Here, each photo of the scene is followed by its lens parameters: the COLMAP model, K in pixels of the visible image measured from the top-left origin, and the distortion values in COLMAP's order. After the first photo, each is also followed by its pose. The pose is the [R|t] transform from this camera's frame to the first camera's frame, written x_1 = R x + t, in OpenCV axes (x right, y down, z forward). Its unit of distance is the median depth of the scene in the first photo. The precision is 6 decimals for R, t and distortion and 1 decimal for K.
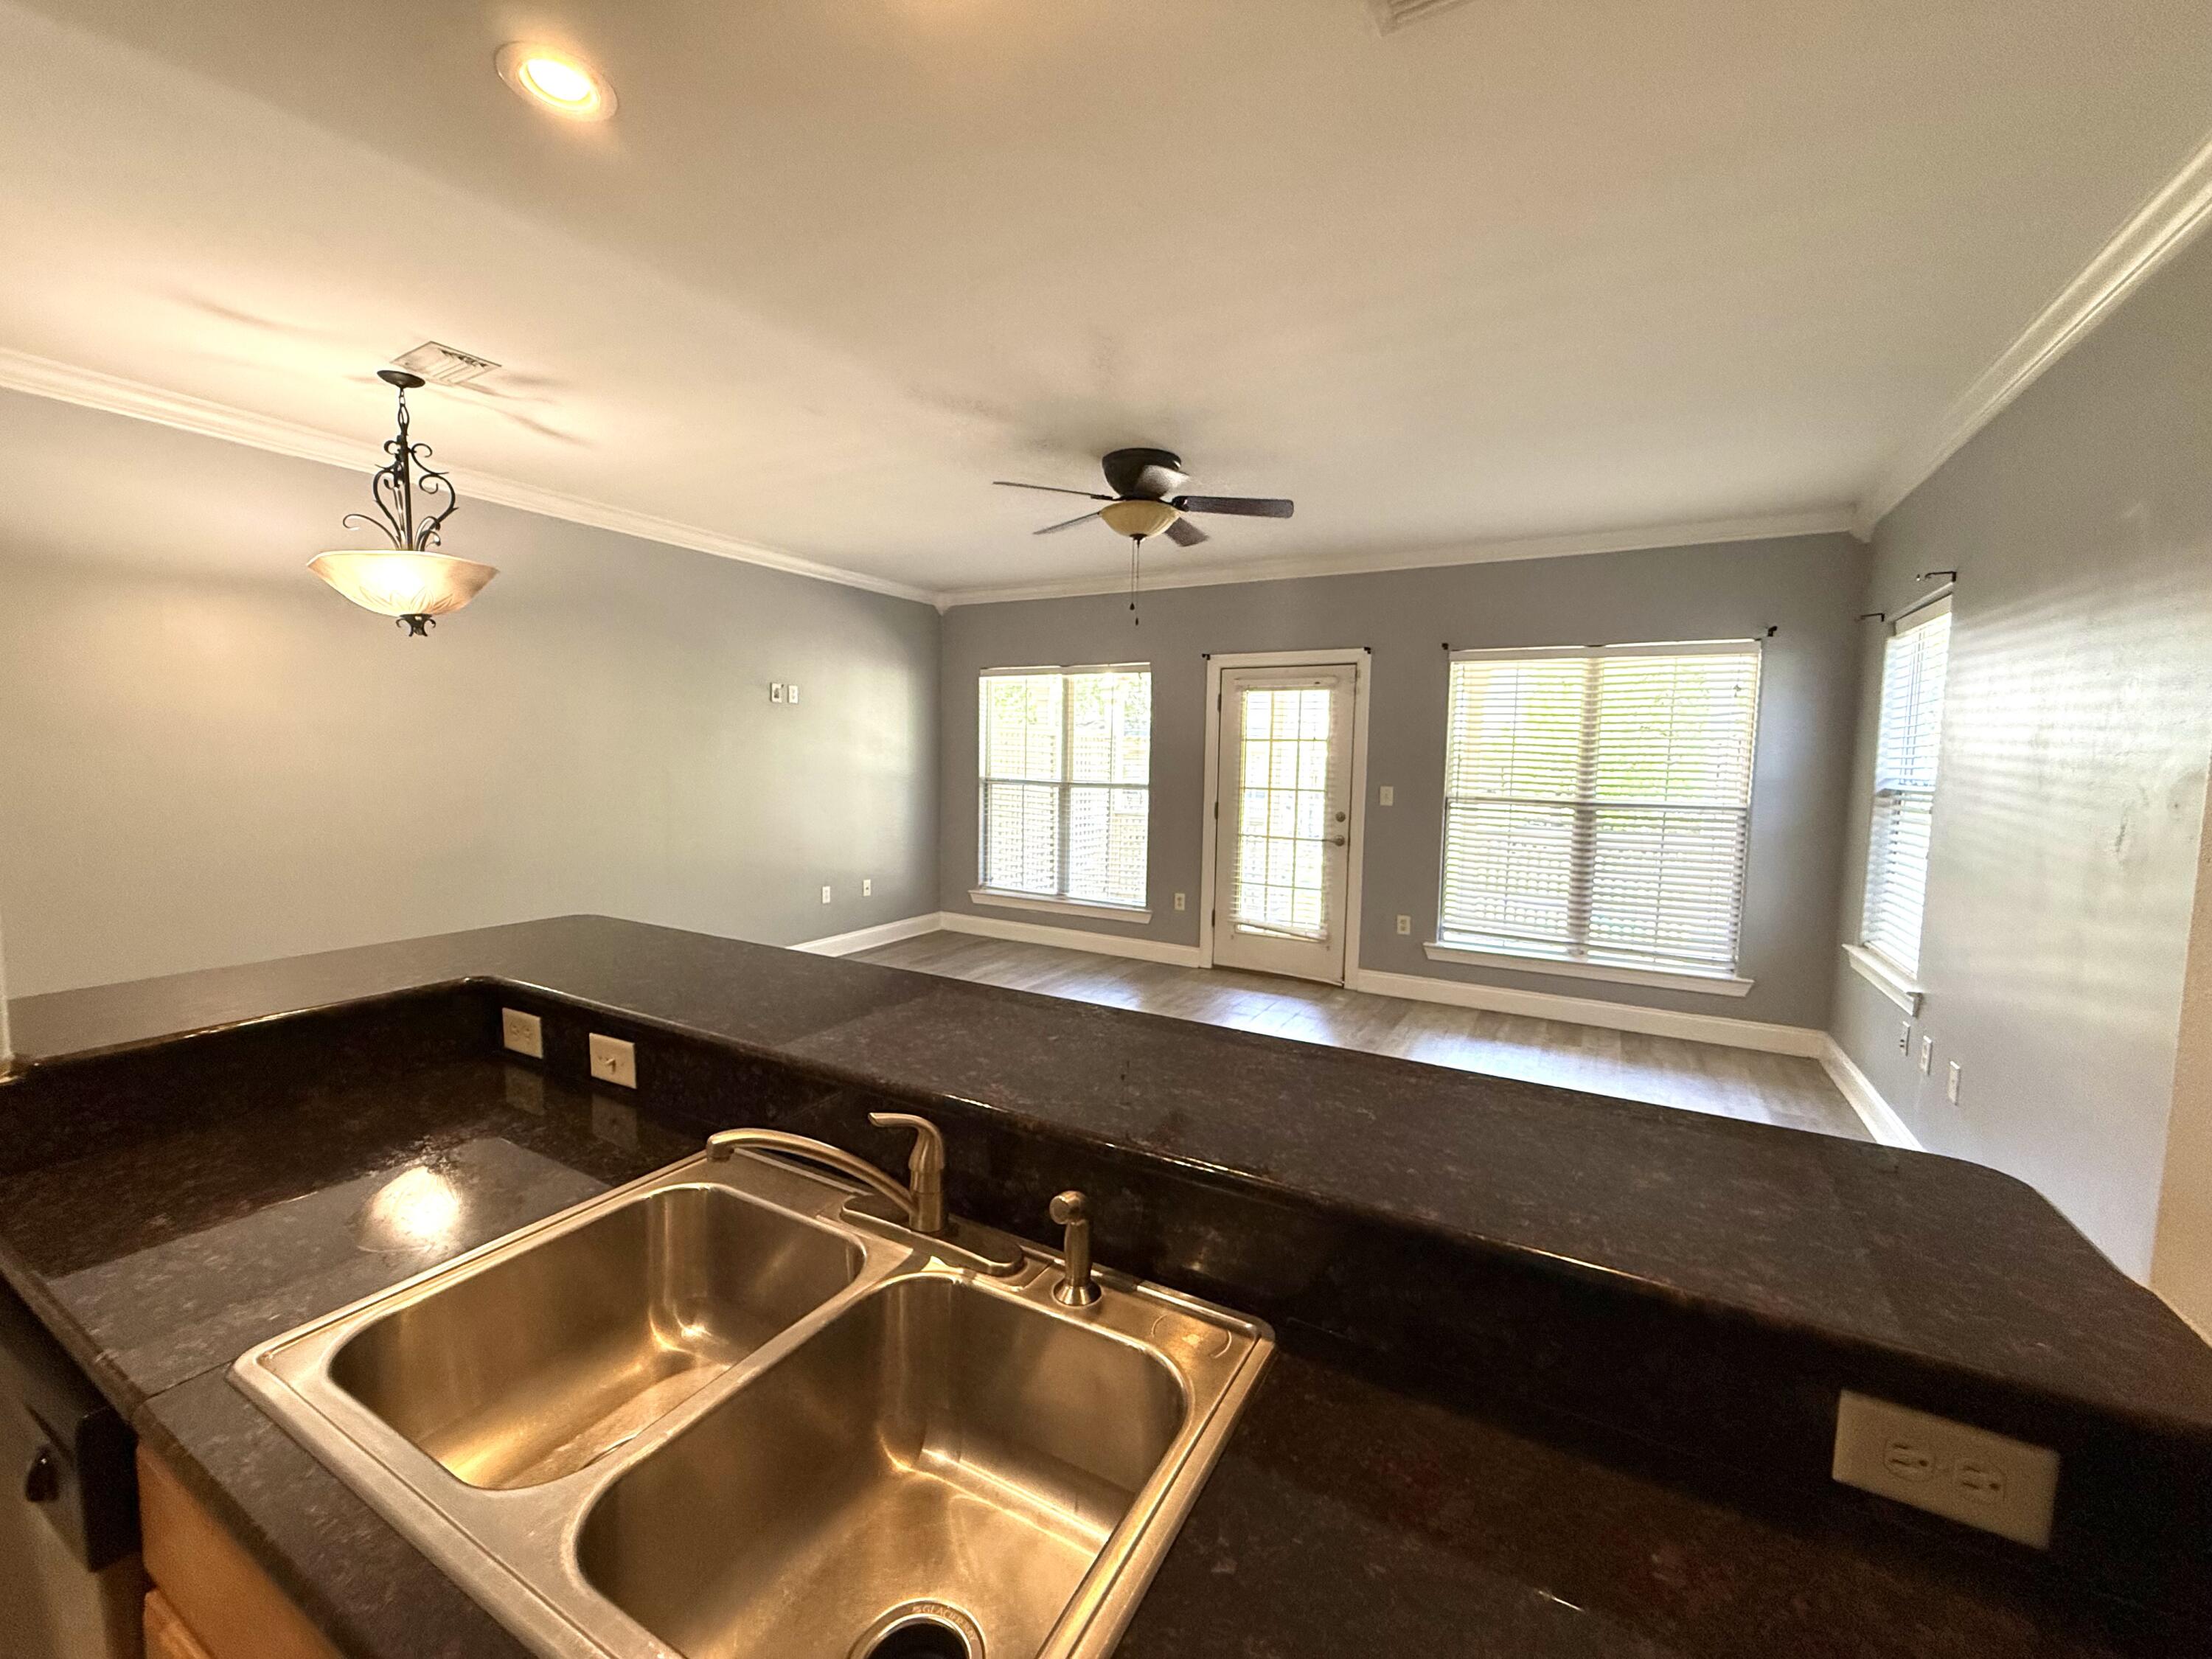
lens RADIAL K [[882.5, 0, 1100.9], [0, 882.5, 829.0], [0, 0, 1]] dist [-0.000881, 0.000064]
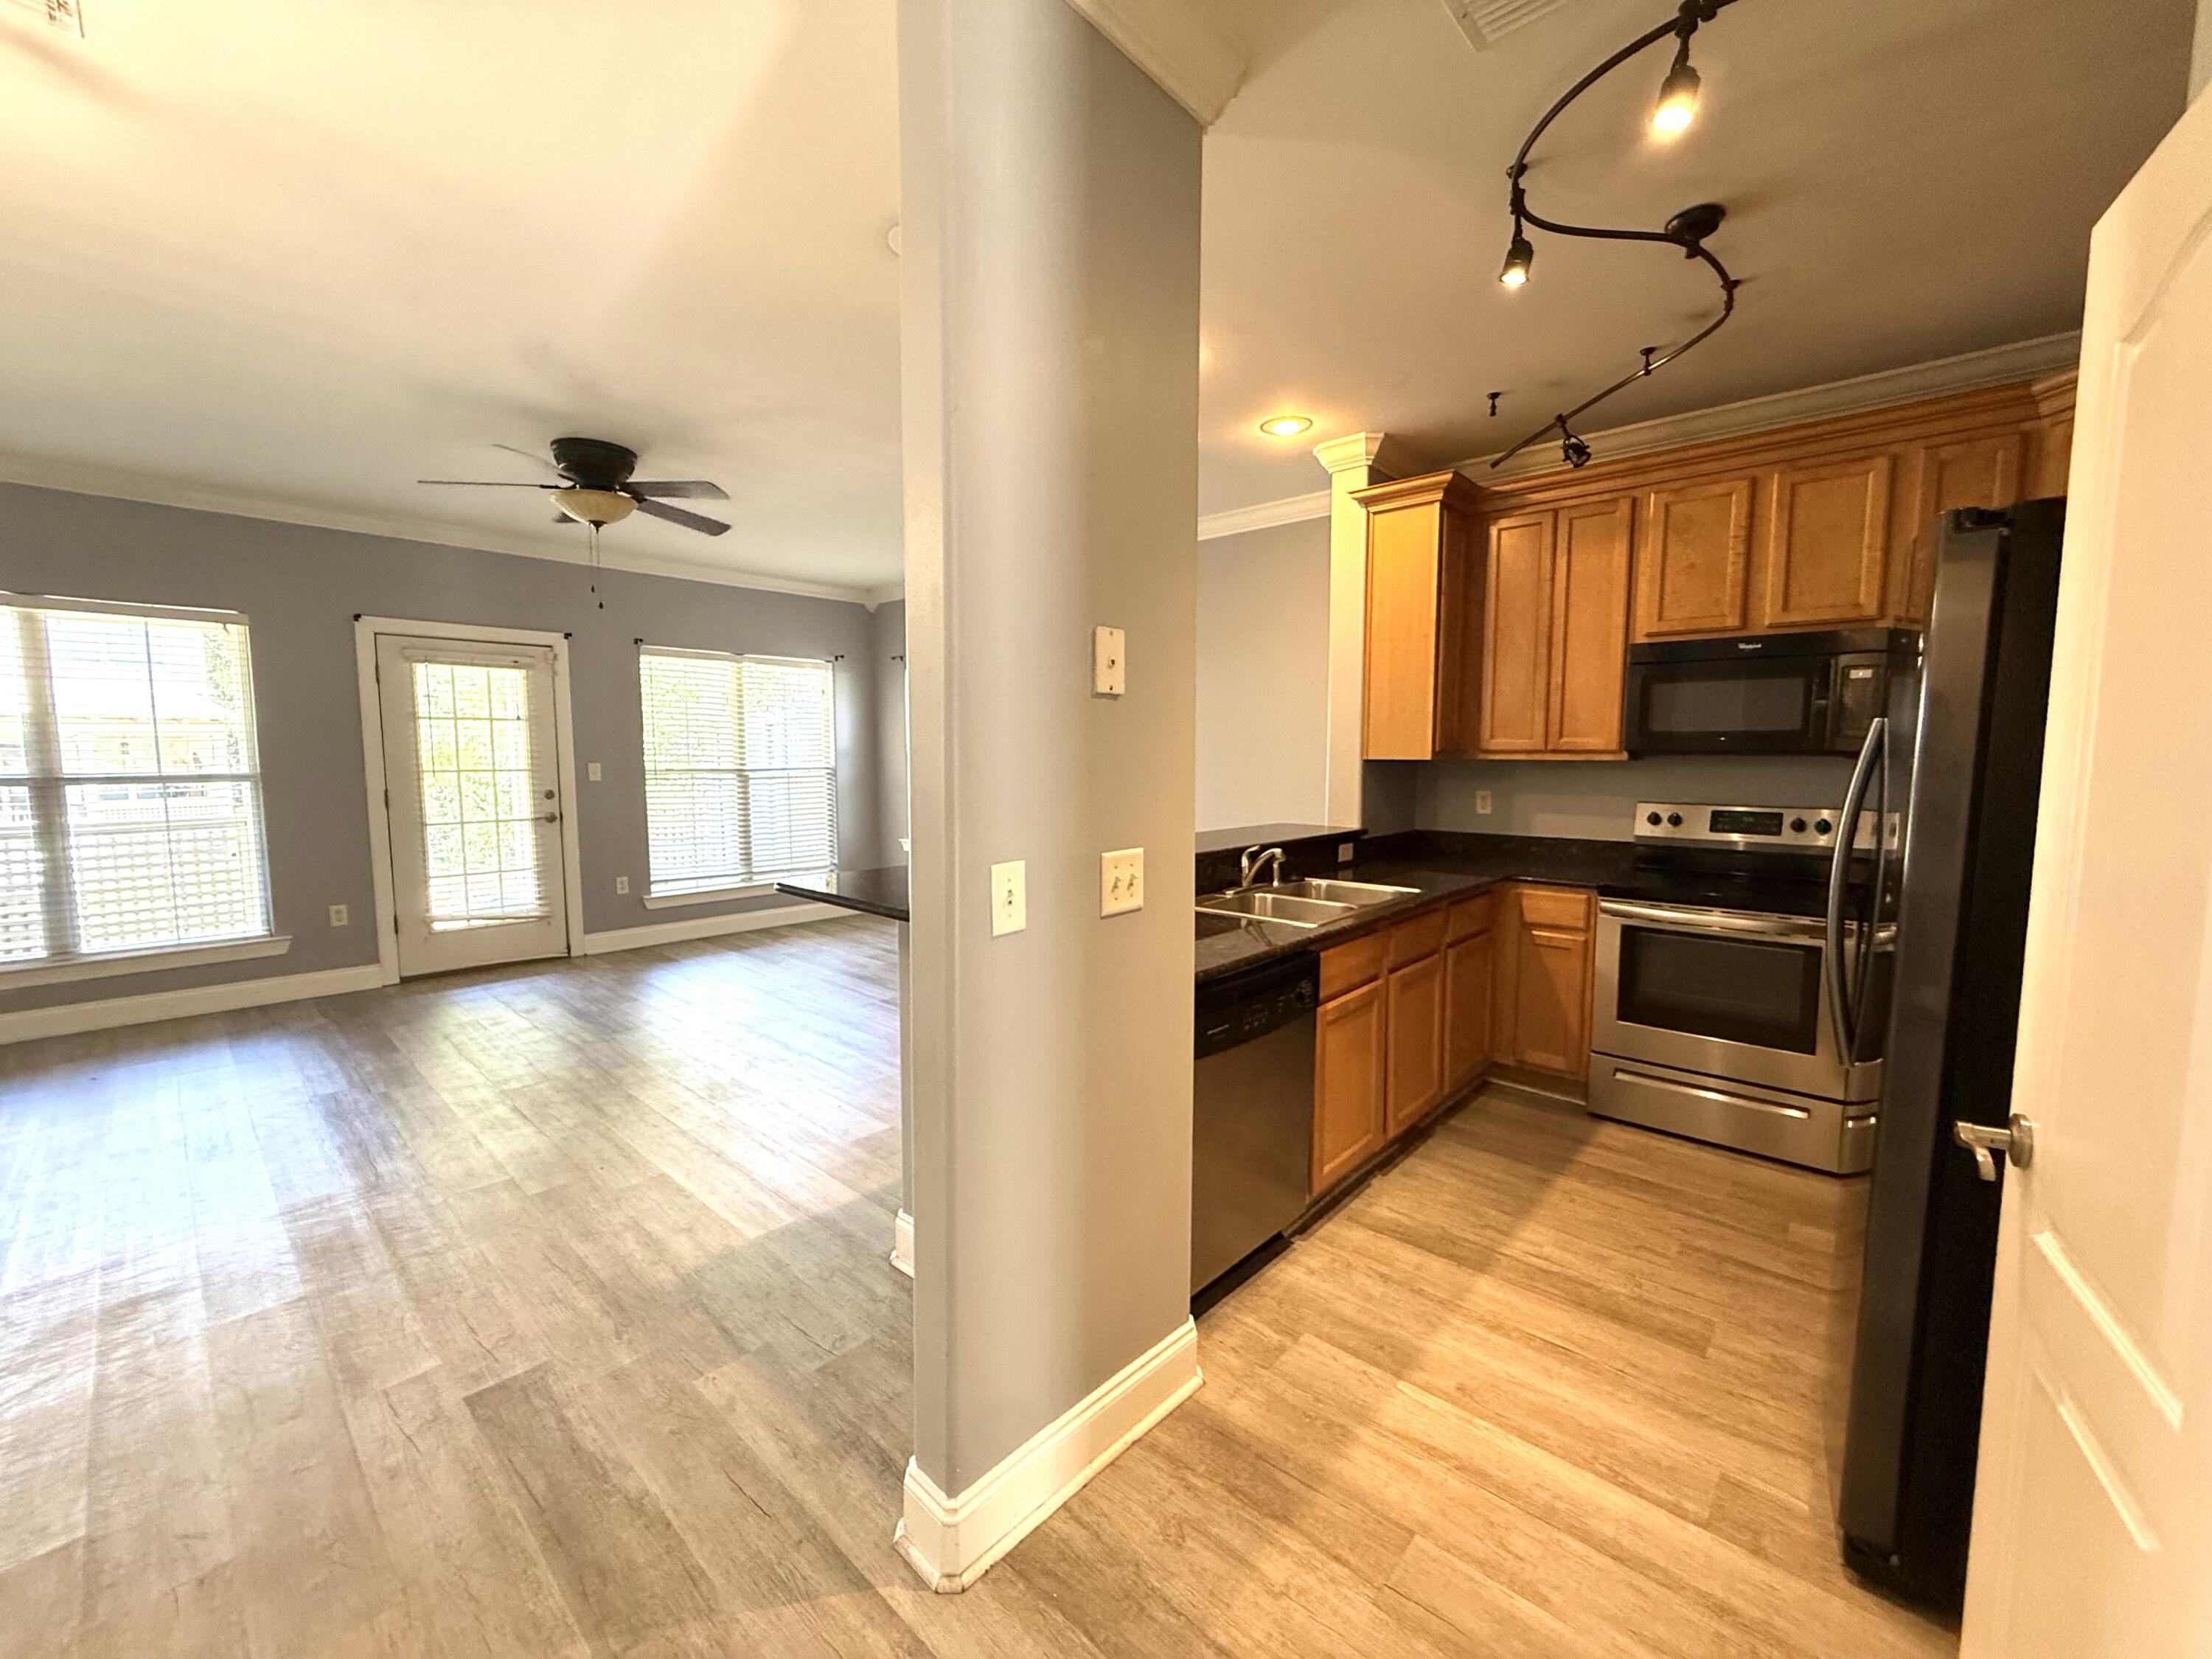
lens RADIAL K [[882.5, 0, 1100.9], [0, 882.5, 829.0], [0, 0, 1]] dist [-0.000881, 0.000064]
pose [[0.221461, -0.105047, 0.969495, -0.591066], [0.083018, 0.992603, 0.088587, -0.011371], [-0.971629, 0.060867, 0.228544, 0.140132]]
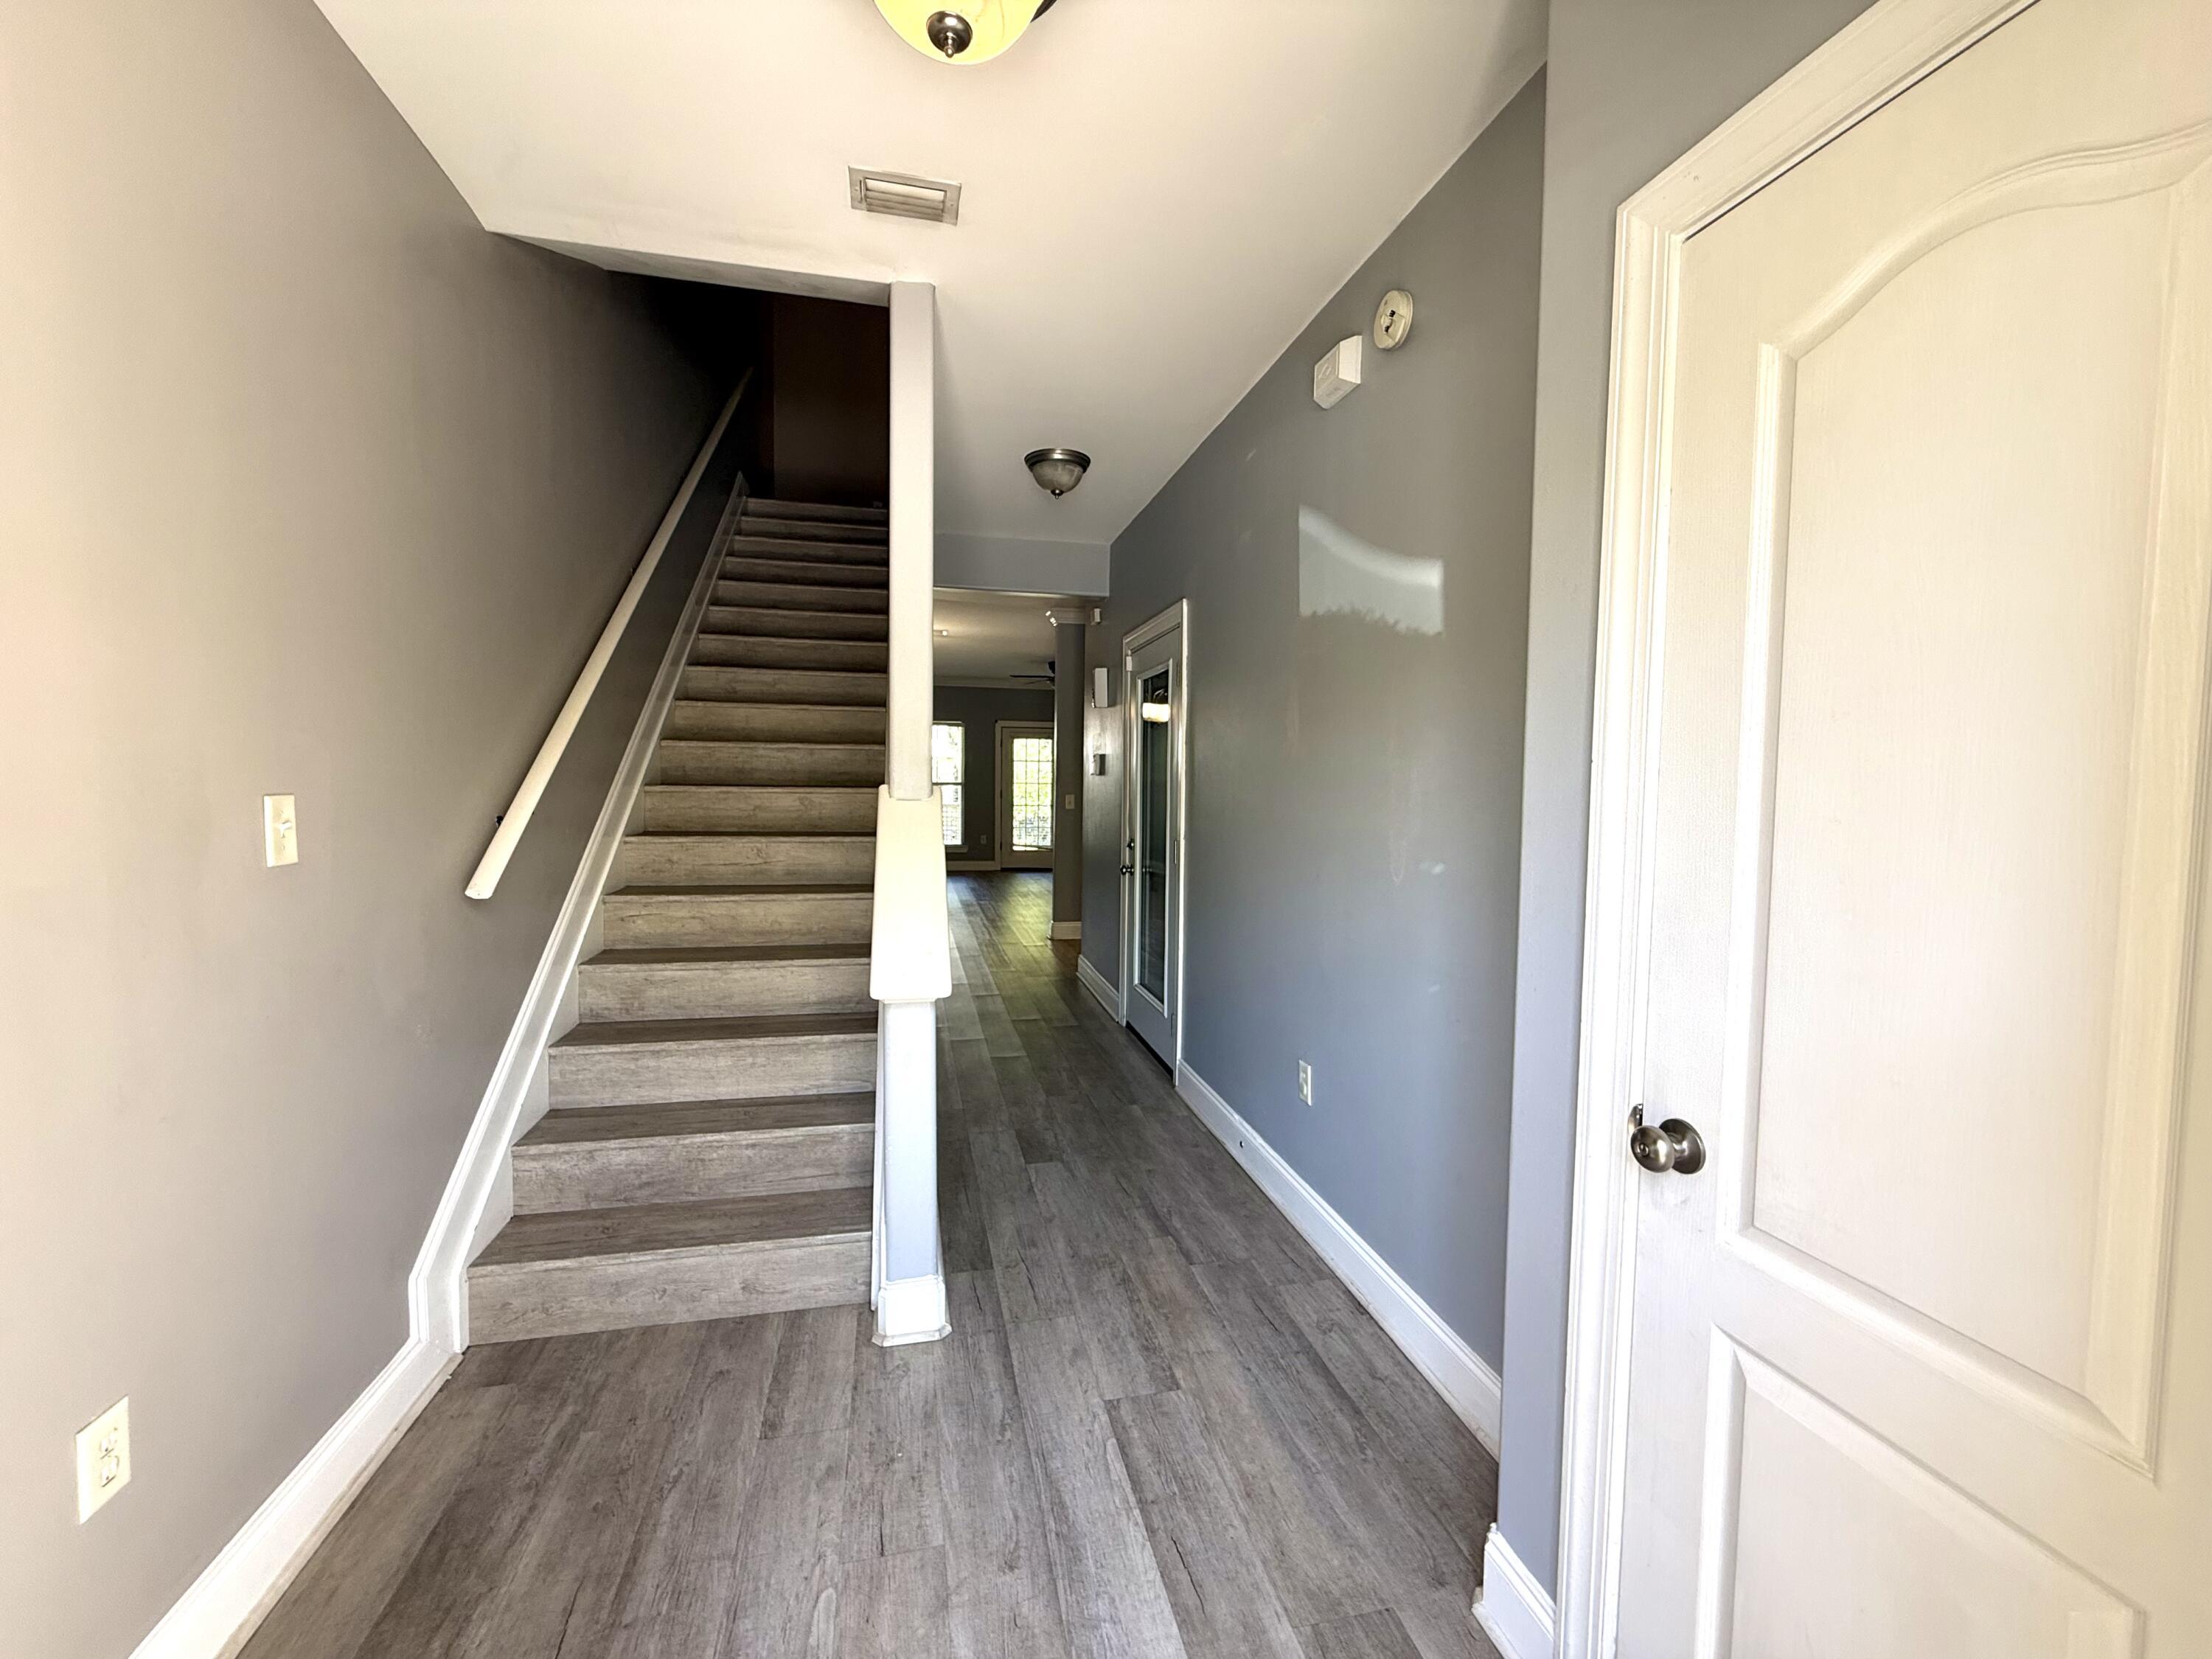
lens RADIAL K [[882.5, 0, 1100.9], [0, 882.5, 829.0], [0, 0, 1]] dist [-0.000881, 0.000064]
pose [[0.741411, -0.056301, 0.668685, -1.187211], [0.063919, 0.997868, 0.013146, 0.053959], [-0.668000, 0.032995, 0.743430, -0.775166]]
